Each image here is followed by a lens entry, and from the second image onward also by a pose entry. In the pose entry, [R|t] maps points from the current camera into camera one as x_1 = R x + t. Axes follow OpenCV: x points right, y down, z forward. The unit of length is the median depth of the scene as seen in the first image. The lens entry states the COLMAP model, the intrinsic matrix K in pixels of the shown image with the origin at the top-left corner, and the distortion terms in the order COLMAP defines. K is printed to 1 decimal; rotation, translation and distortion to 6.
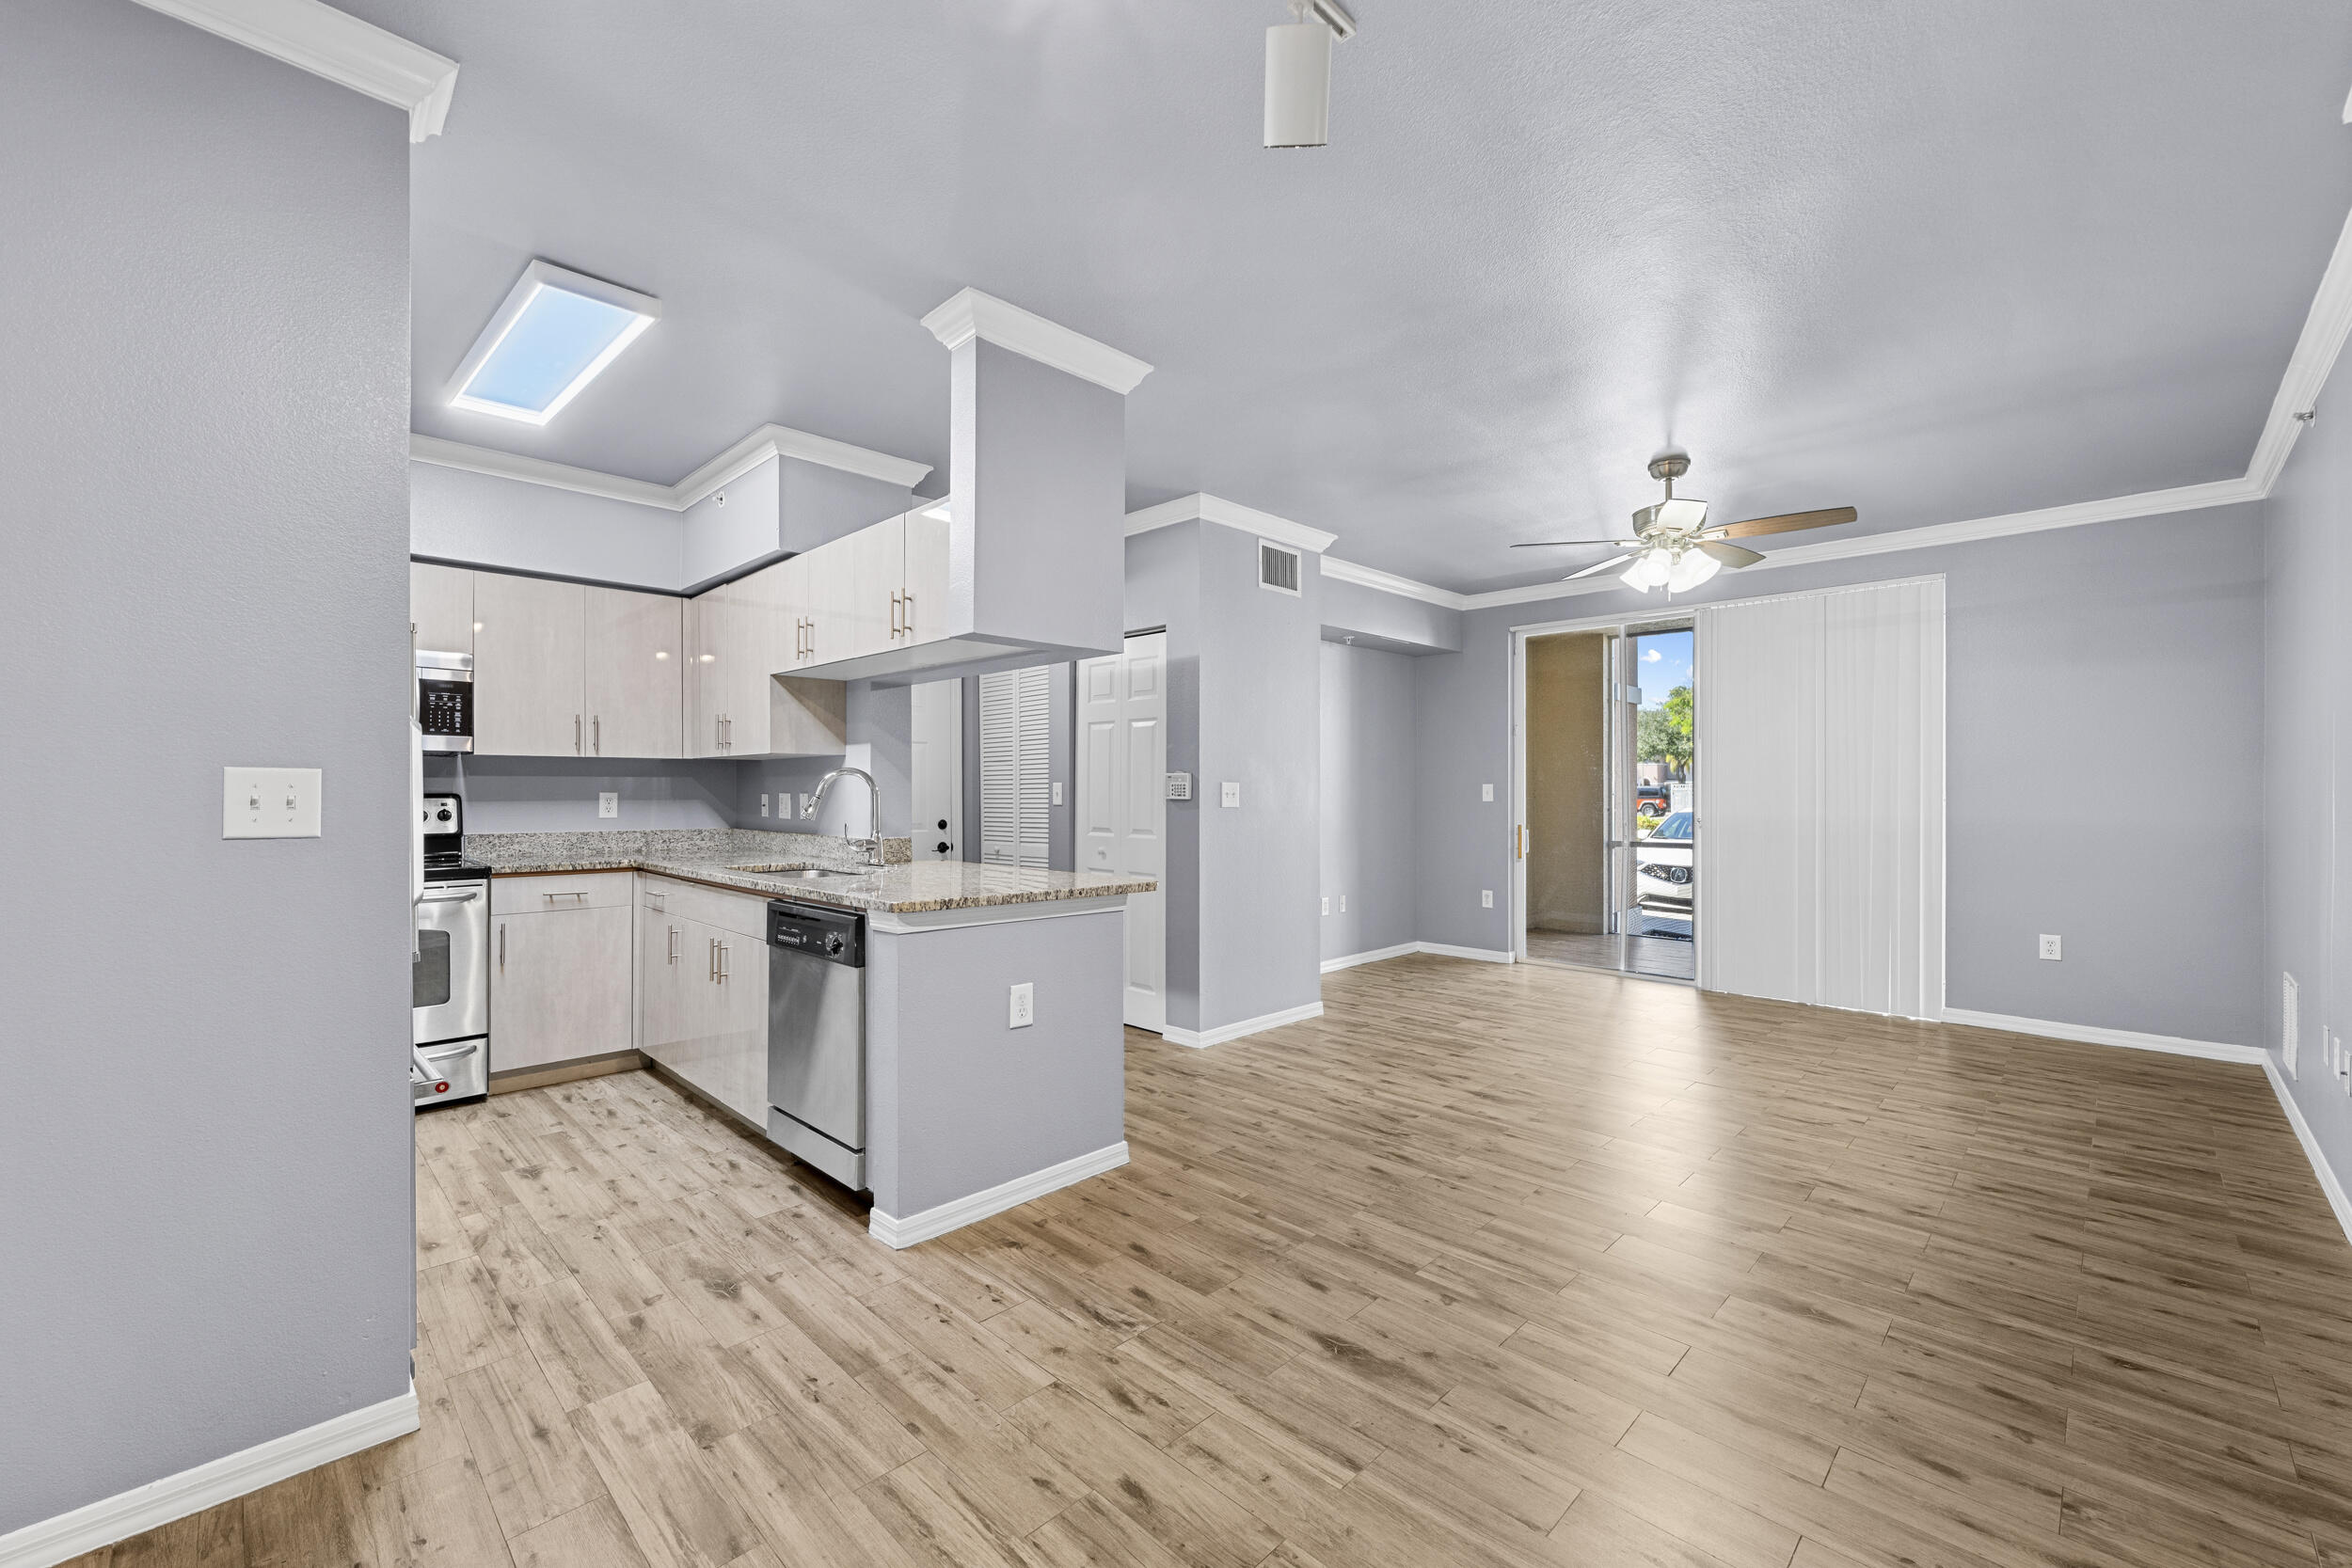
lens RADIAL K [[950.6, 0, 1180.1], [0, 950.6, 793.6], [0, 0, 1]] dist [0.000004, -0.000519]
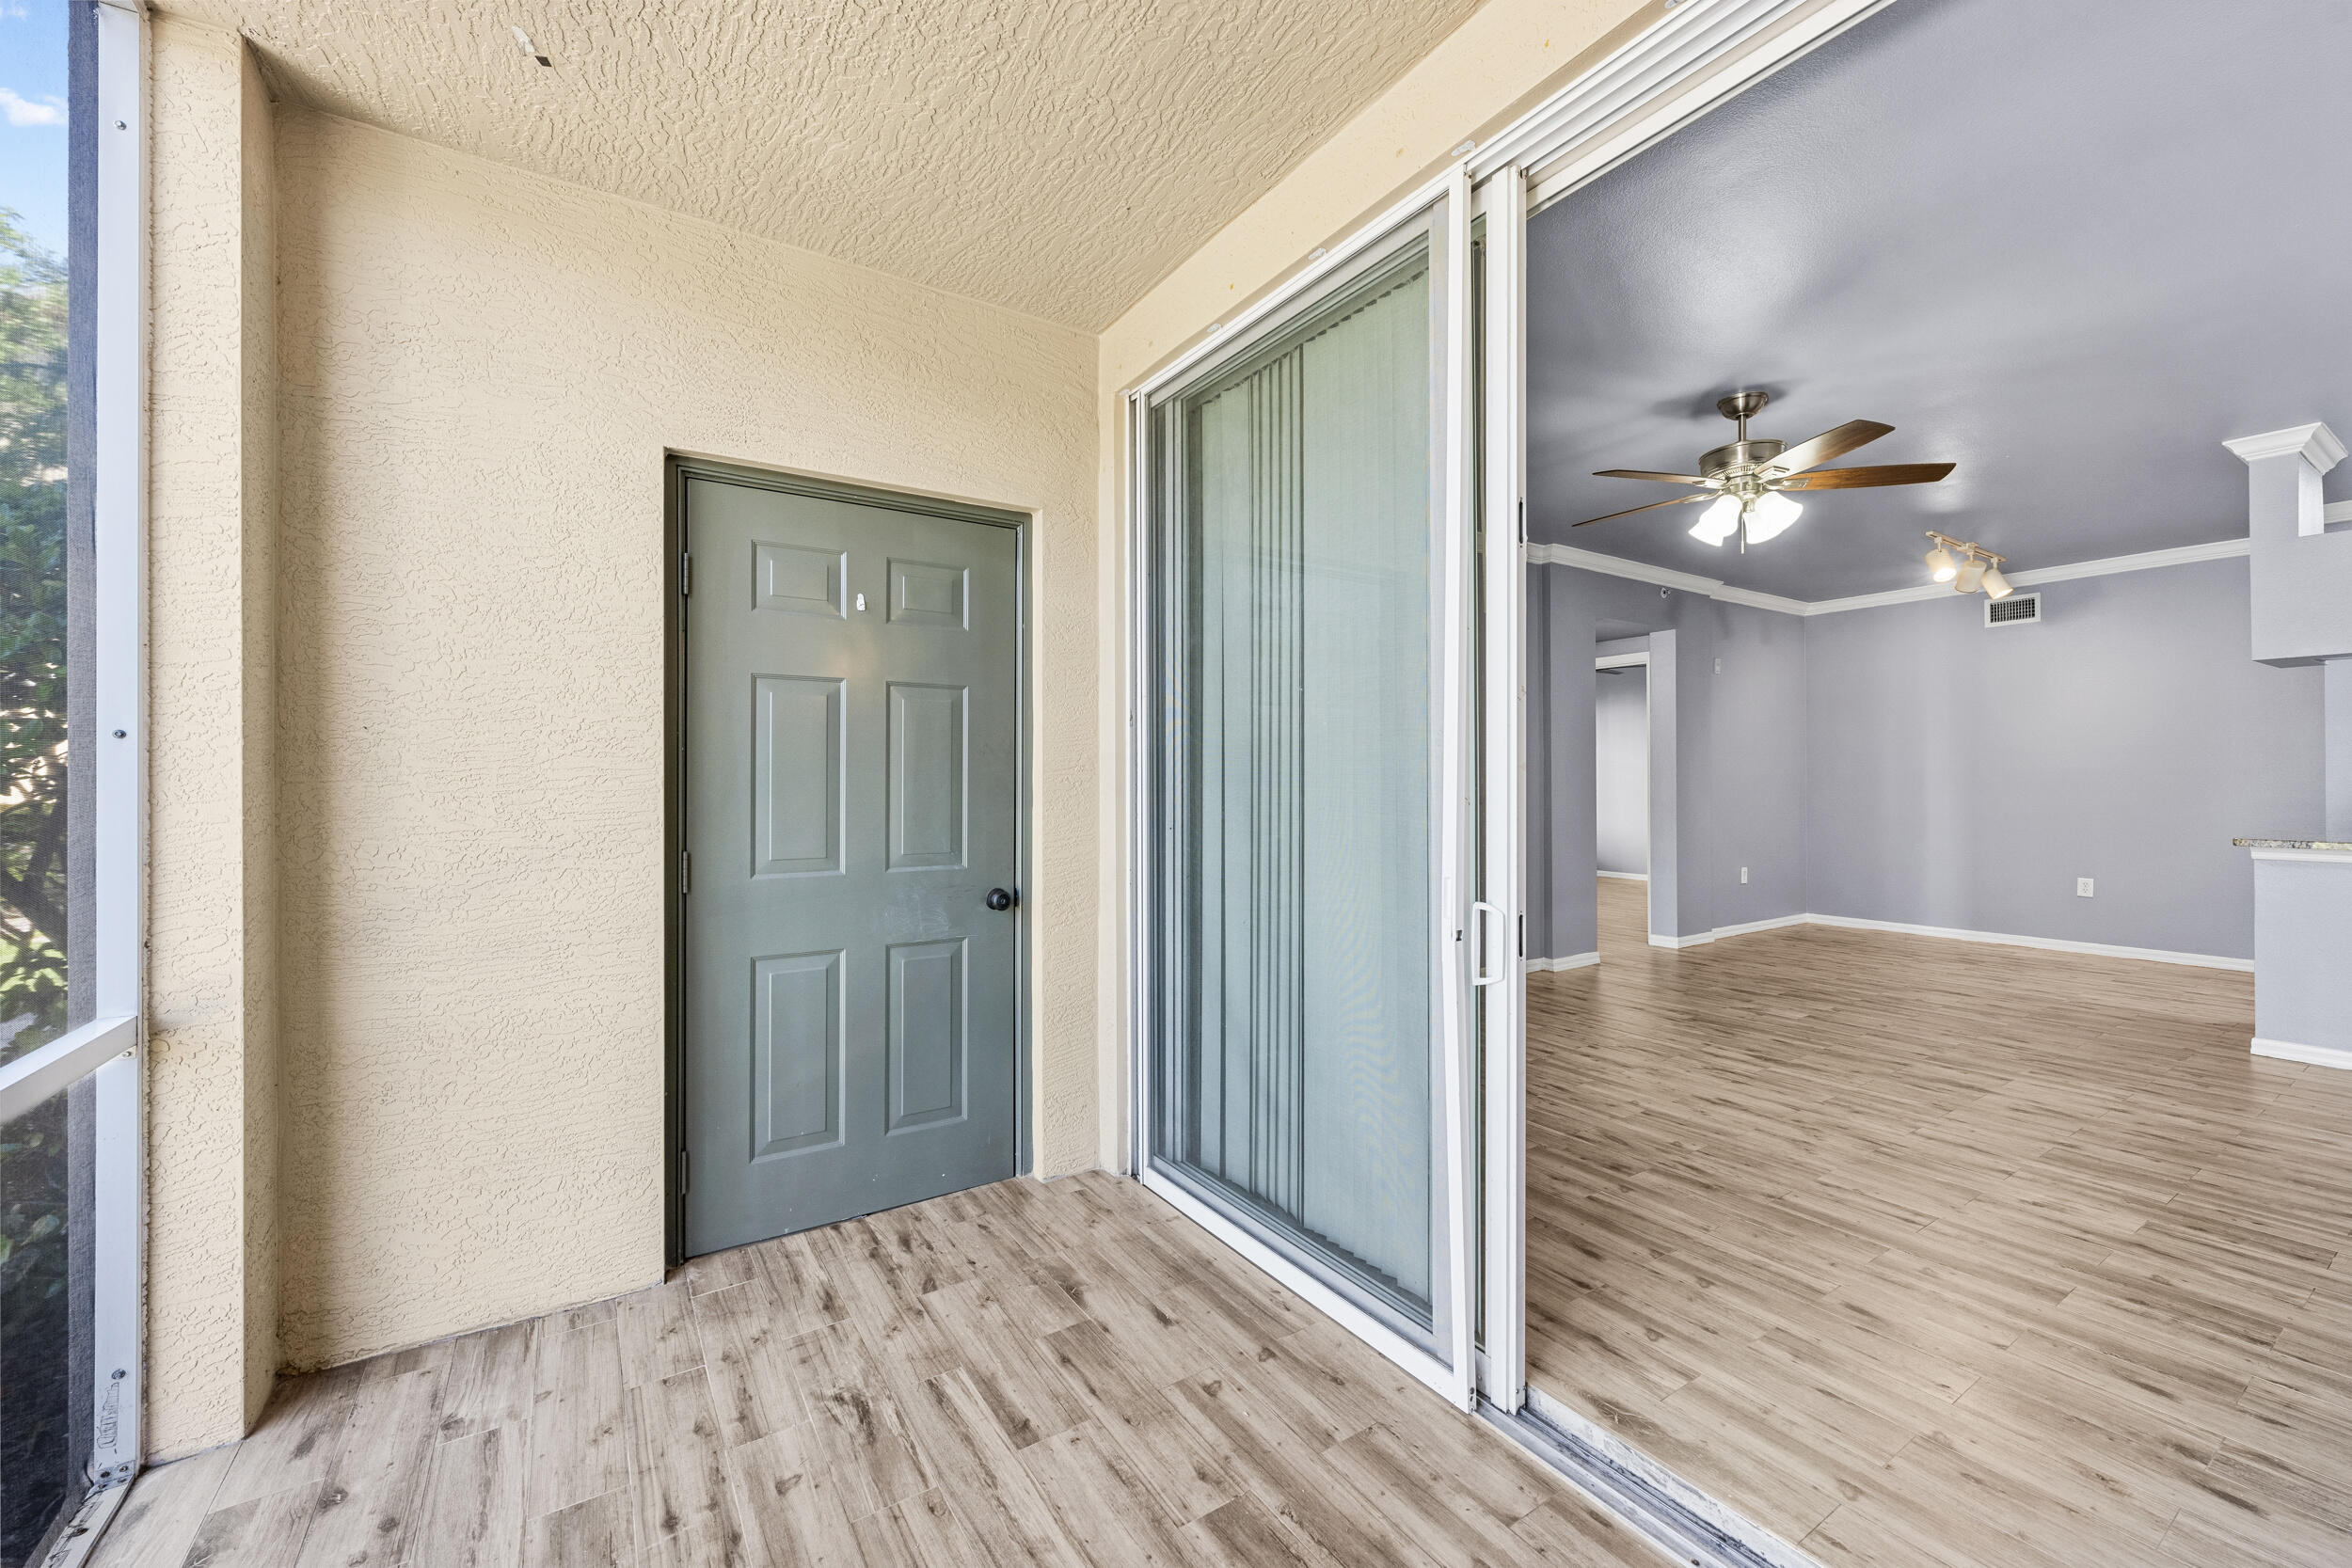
lens RADIAL K [[927.4, 0, 1172.3], [0, 927.4, 780.3], [0, 0, 1]] dist [-0.000343, 0.000003]
pose [[-0.975727, 0.004283, 0.218948, 0.934171], [0.005152, 0.999981, 0.003397, 0.003111], [-0.218929, 0.004443, -0.975731, 2.165714]]
